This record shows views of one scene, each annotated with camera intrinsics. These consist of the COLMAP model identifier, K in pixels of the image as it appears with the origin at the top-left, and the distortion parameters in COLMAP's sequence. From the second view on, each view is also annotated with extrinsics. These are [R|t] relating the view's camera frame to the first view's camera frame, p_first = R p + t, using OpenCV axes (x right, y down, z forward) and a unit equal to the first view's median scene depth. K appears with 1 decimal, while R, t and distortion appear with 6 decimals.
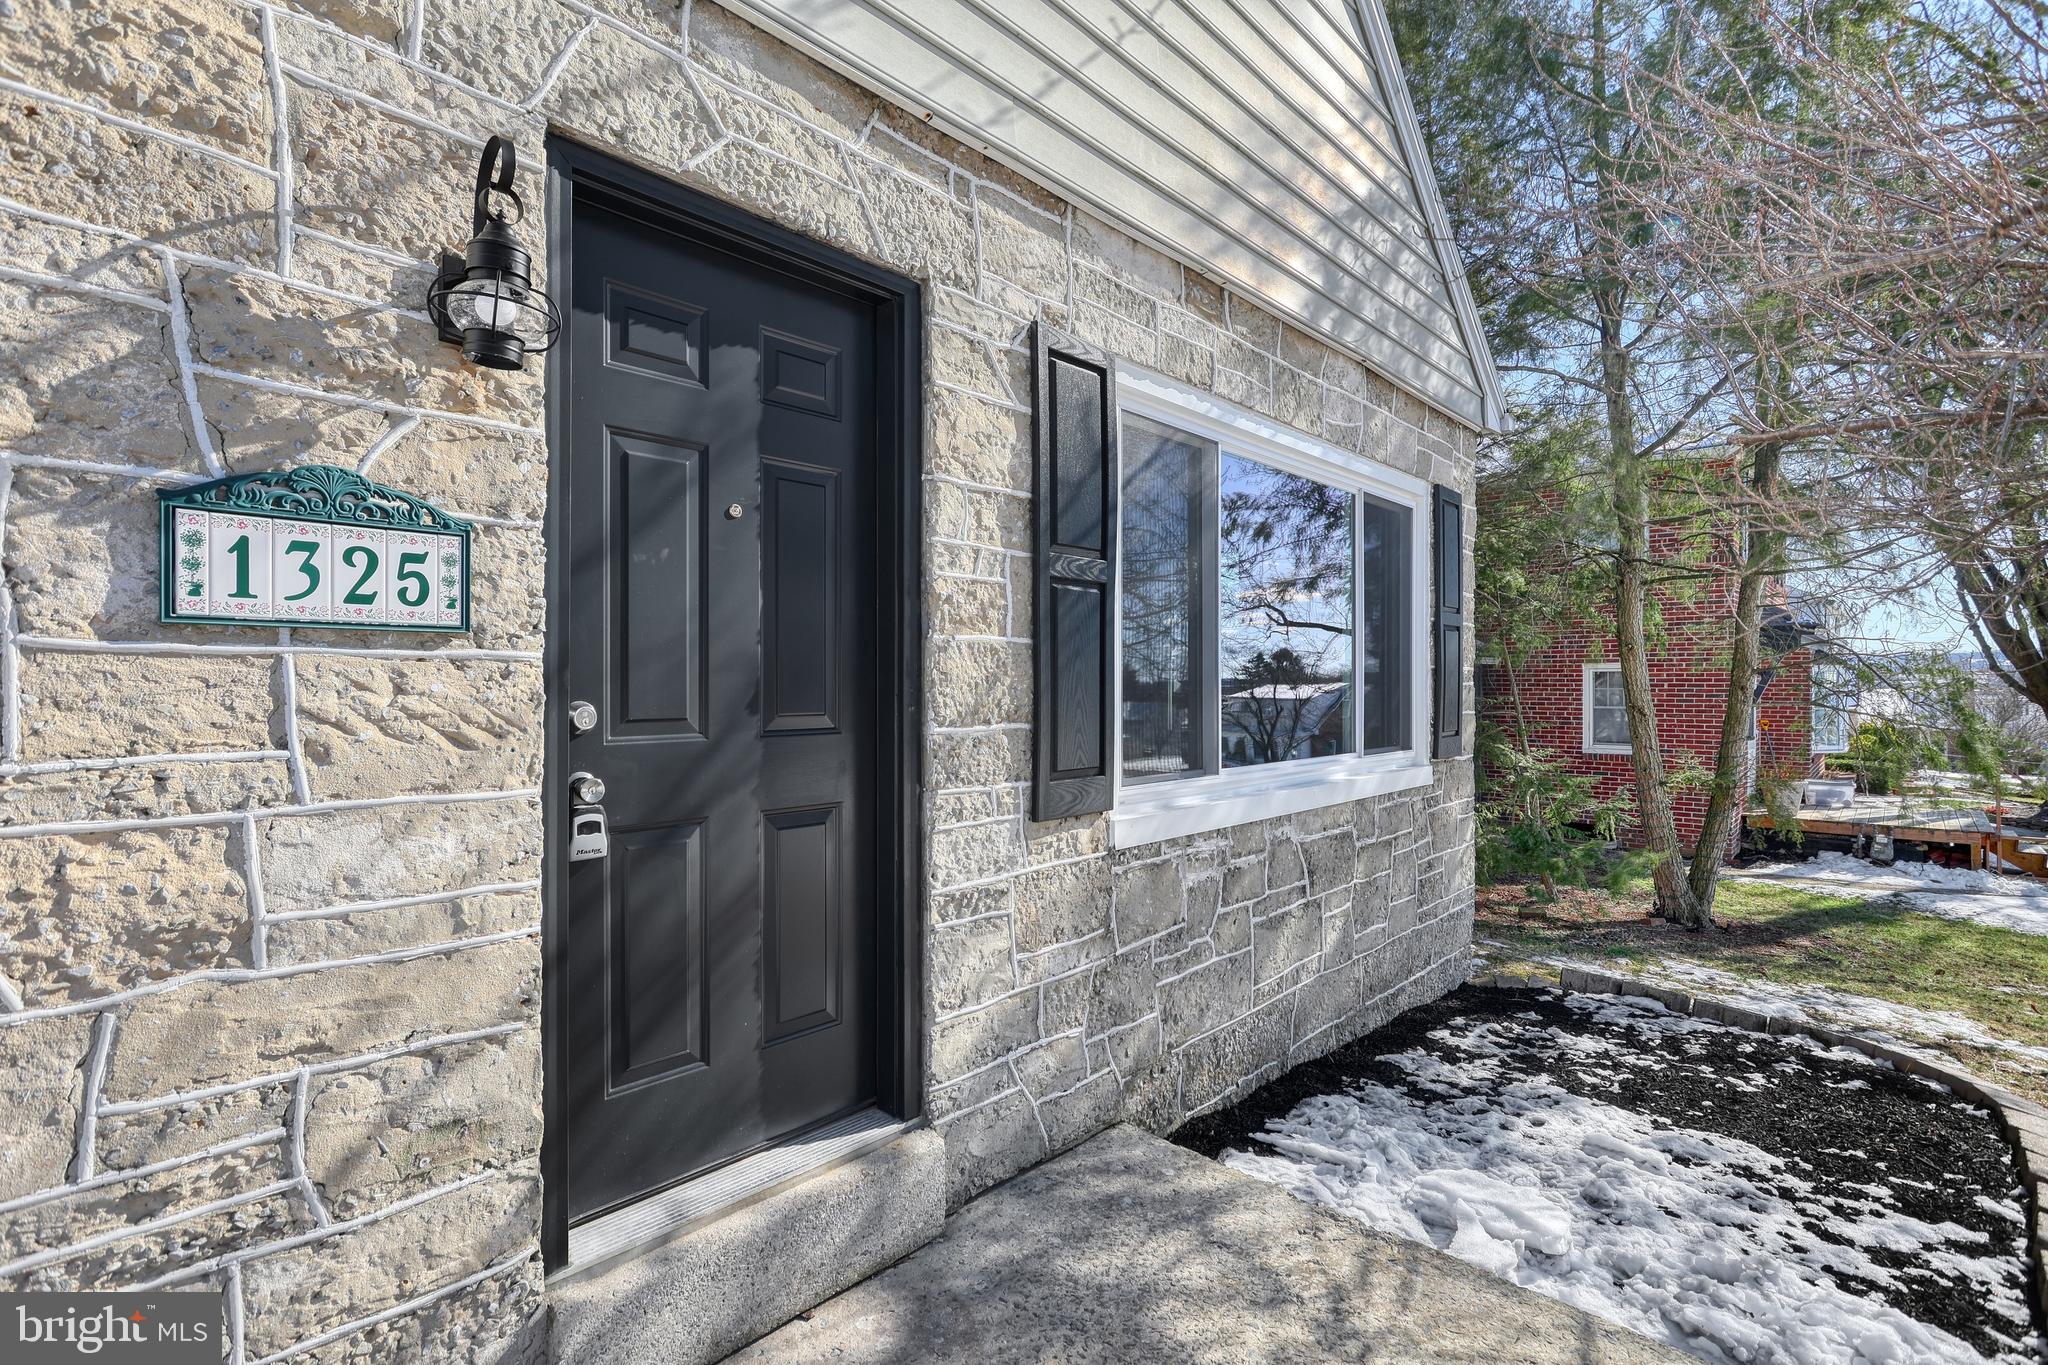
lens RADIAL K [[998.1, 0, 1024.0], [0, 998.1, 682.5], [0, 0, 1]] dist [-0.002931, -0.000022]
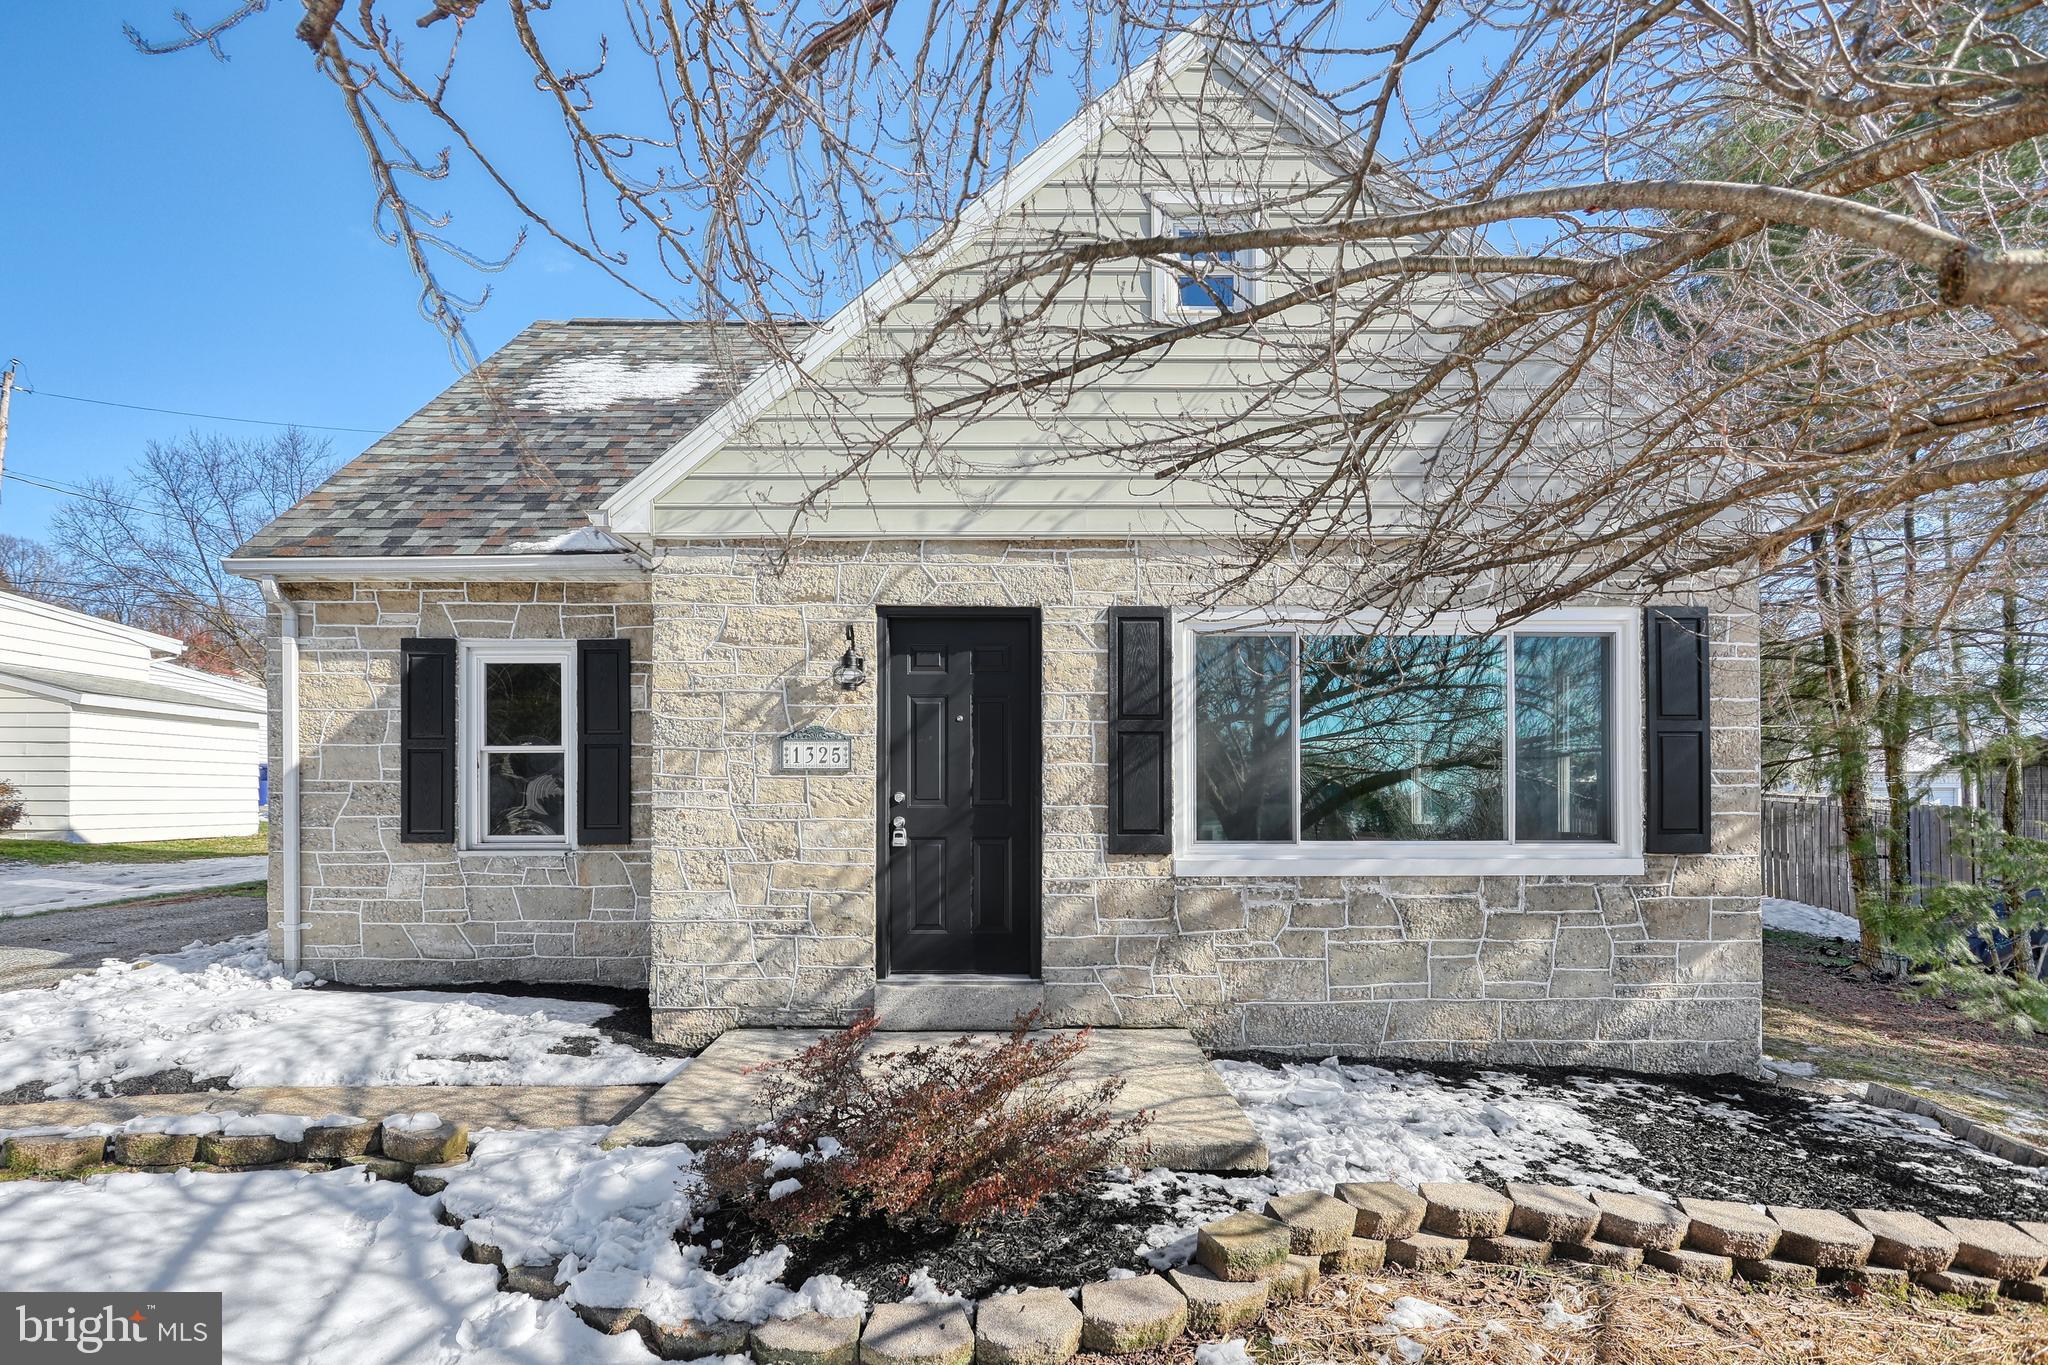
lens RADIAL K [[1058.9, 0, 938.6], [0, 1058.9, 771.0], [0, 0, 1]] dist [-0.018503, -0.000265]
pose [[0.649839, -0.015816, -0.759907, 1.466202], [0.000430, 0.999791, -0.020440, 0.016170], [0.760071, 0.012956, 0.649710, -0.677203]]
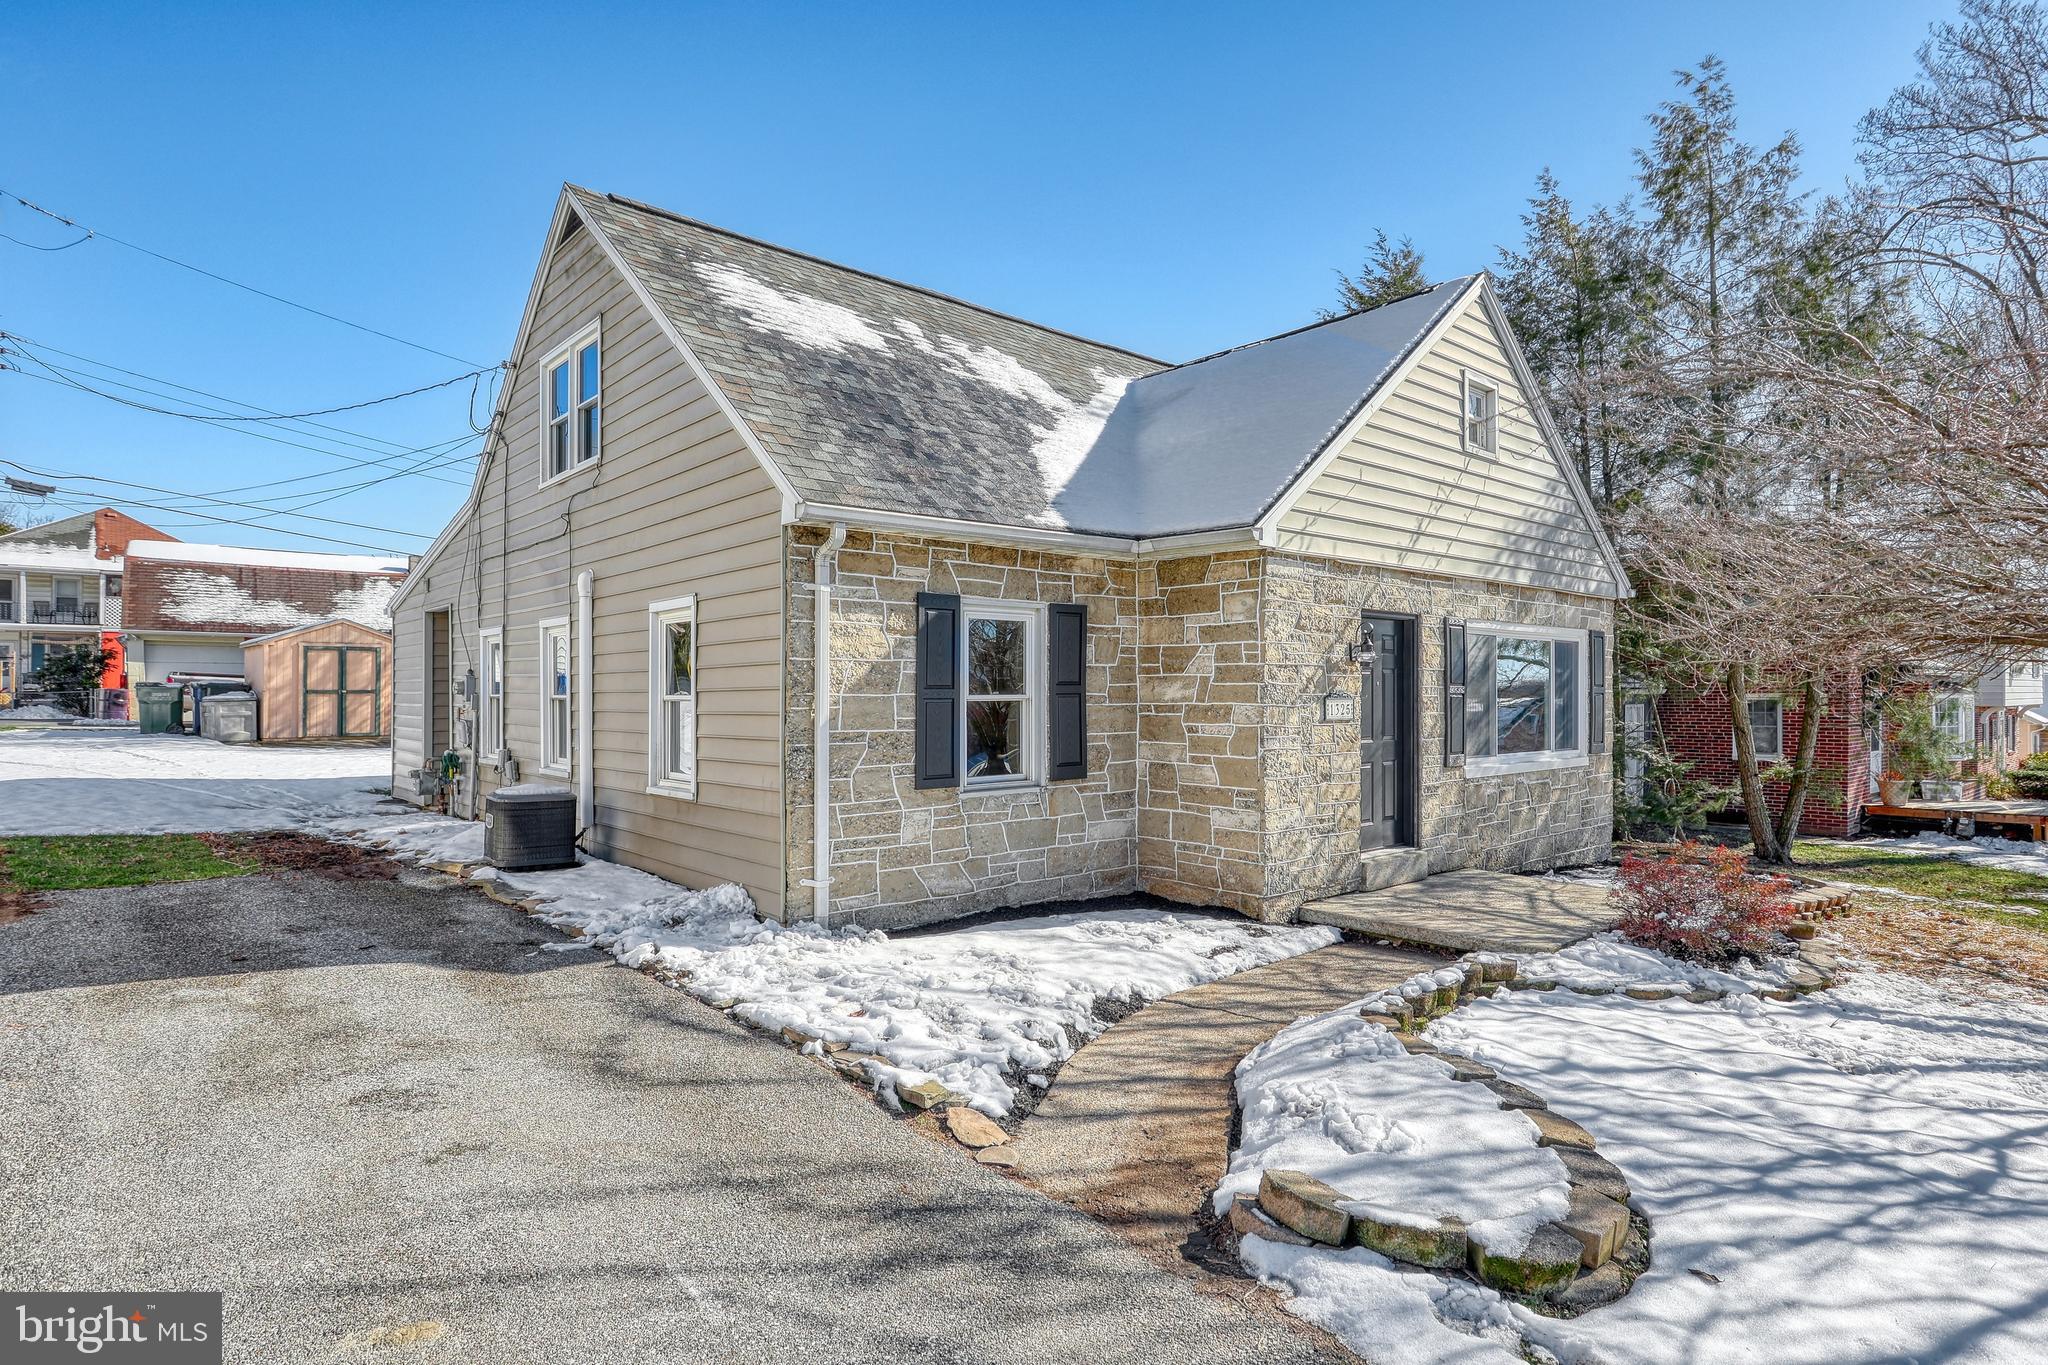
lens RADIAL K [[1077.5, 0, 1024.0], [0, 1077.5, 682.5], [0, 0, 1]] dist [-0.000209, 0.001236]
pose [[0.988937, -0.002541, -0.148316, -0.874936], [0.001971, 0.999990, -0.003989, -0.135037], [0.148324, 0.003652, 0.988932, -2.857458]]
